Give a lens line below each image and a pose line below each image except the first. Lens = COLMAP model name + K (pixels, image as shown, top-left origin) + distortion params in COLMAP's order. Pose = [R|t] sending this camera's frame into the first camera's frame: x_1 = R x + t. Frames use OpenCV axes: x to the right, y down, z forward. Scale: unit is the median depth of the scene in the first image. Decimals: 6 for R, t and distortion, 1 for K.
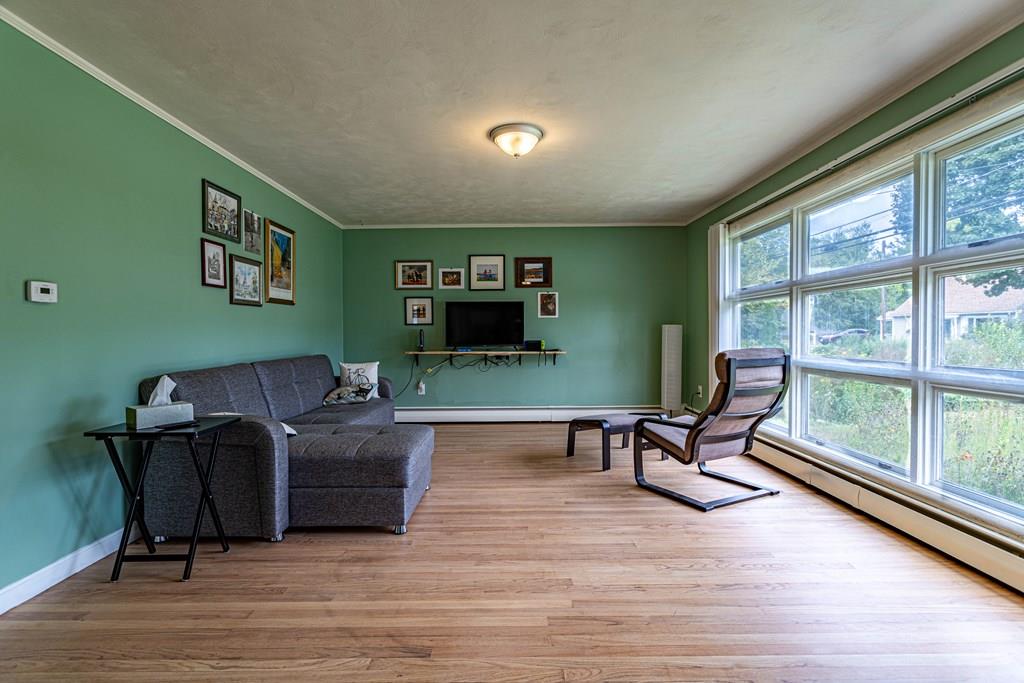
lens RADIAL K [[494.7, 0, 519.9], [0, 494.7, 338.1], [0, 0, 1]] dist [-0.002460, 0.001787]
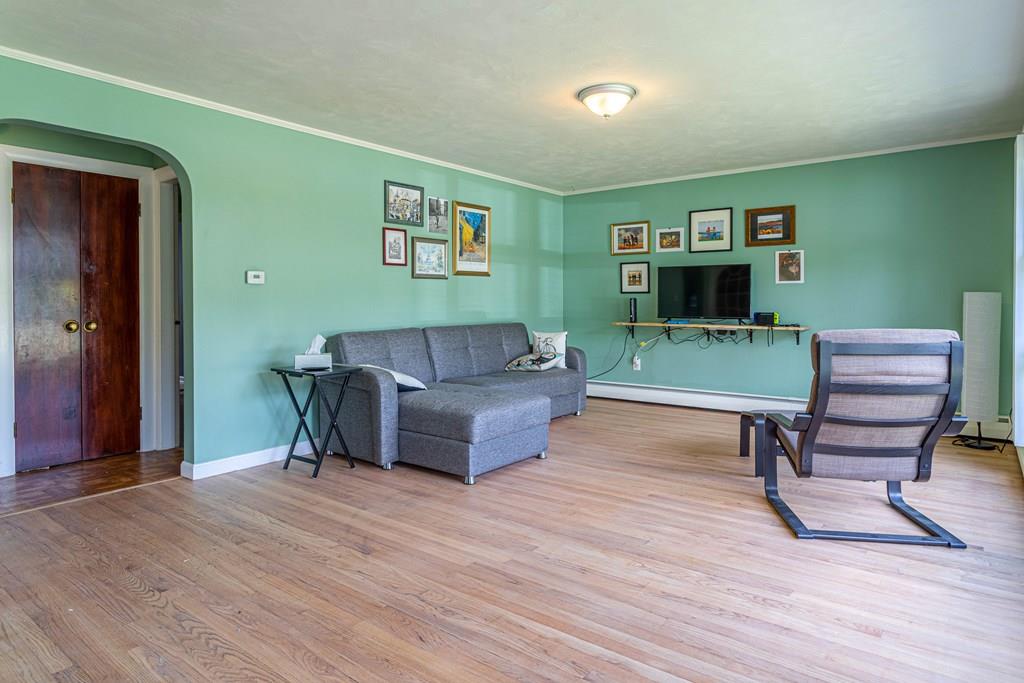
lens RADIAL K [[606.5, 0, 523.3], [0, 606.5, 306.3], [0, 0, 1]] dist [-0.018829, 0.005050]
pose [[0.794760, 0.010449, -0.606833, 0.505795], [-0.009356, 0.999944, 0.004965, -0.010329], [0.606851, 0.001732, 0.794814, -0.008764]]
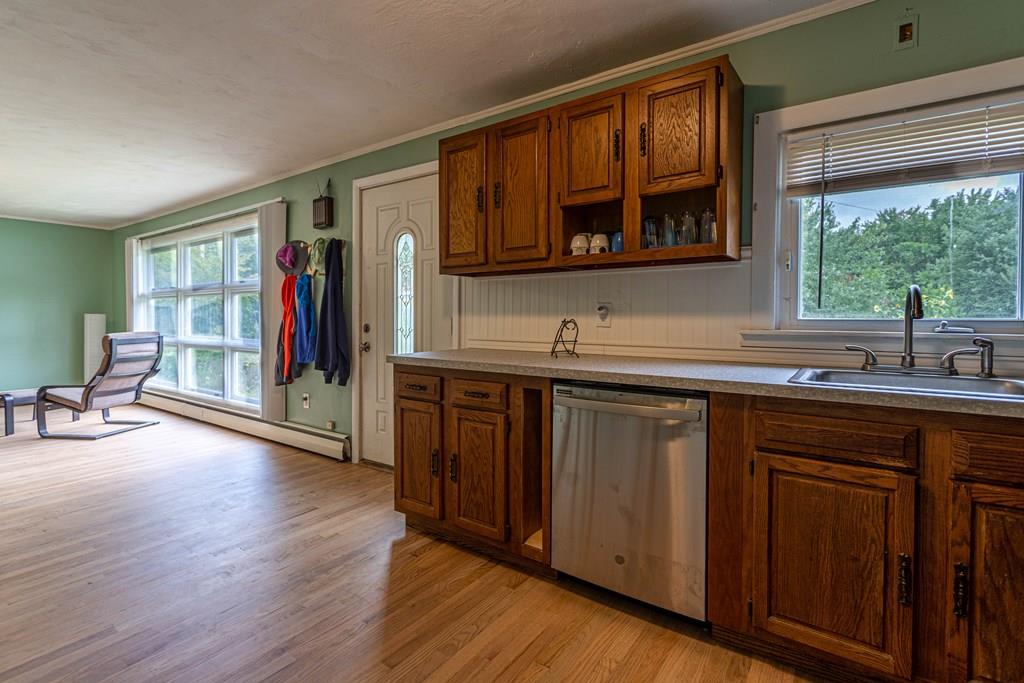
lens RADIAL K [[494.7, 0, 512.8], [0, 494.7, 329.8], [0, 0, 1]] dist [-0.002460, 0.001787]
pose [[0.597386, -0.009965, 0.801892, -0.064474], [0.001531, 0.999935, 0.011285, -0.002601], [-0.801952, -0.005514, 0.597363, -0.801326]]
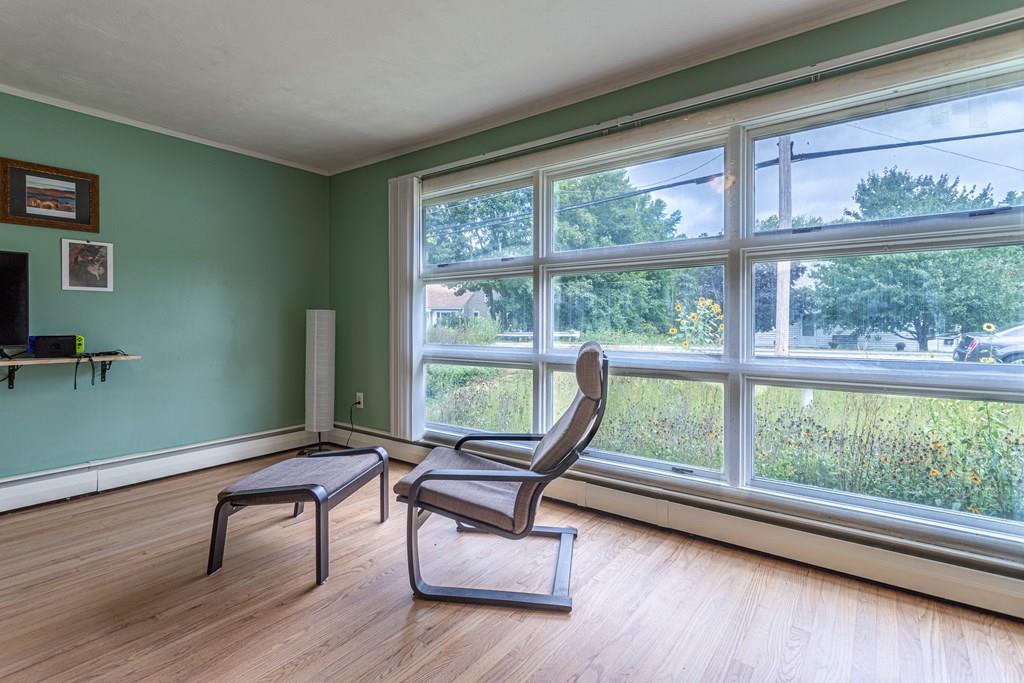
lens RADIAL K [[494.7, 0, 517.9], [0, 494.7, 323.4], [0, 0, 1]] dist [-0.002460, 0.001787]
pose [[0.615117, 0.002775, 0.788431, -0.123547], [0.005182, 0.999958, -0.007562, -0.001728], [-0.788419, 0.008737, 0.615077, 0.559405]]
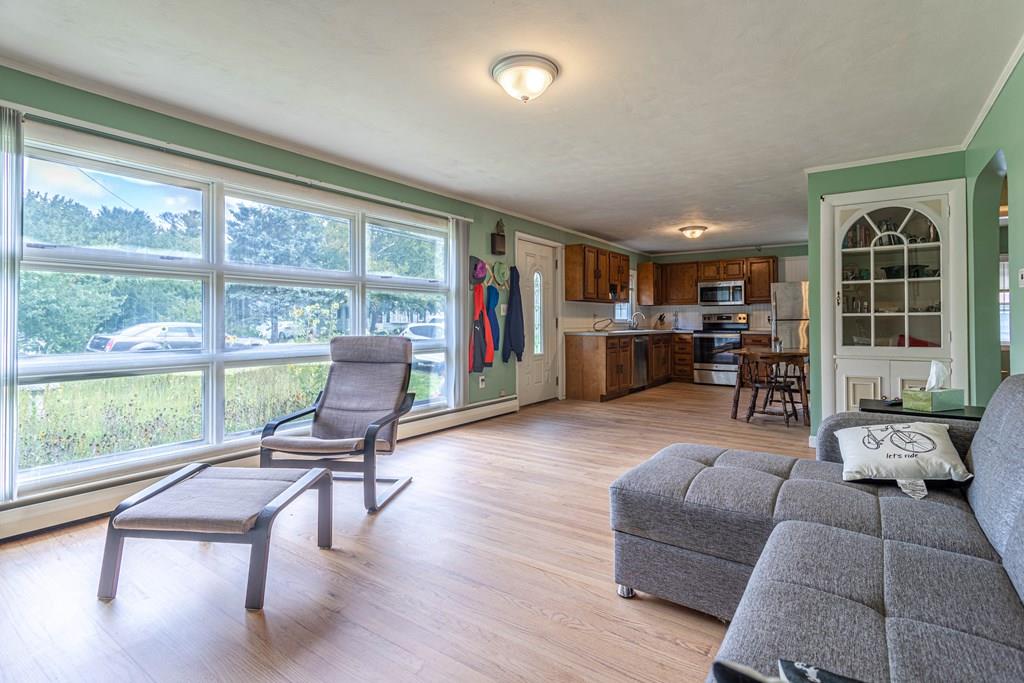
lens RADIAL K [[494.7, 0, 518.3], [0, 494.7, 319.3], [0, 0, 1]] dist [-0.002460, 0.001787]
pose [[-0.803680, 0.013709, 0.594903, -0.412287], [0.014788, 0.999886, -0.003065, -0.007974], [-0.594877, 0.006334, -0.803791, 1.449653]]
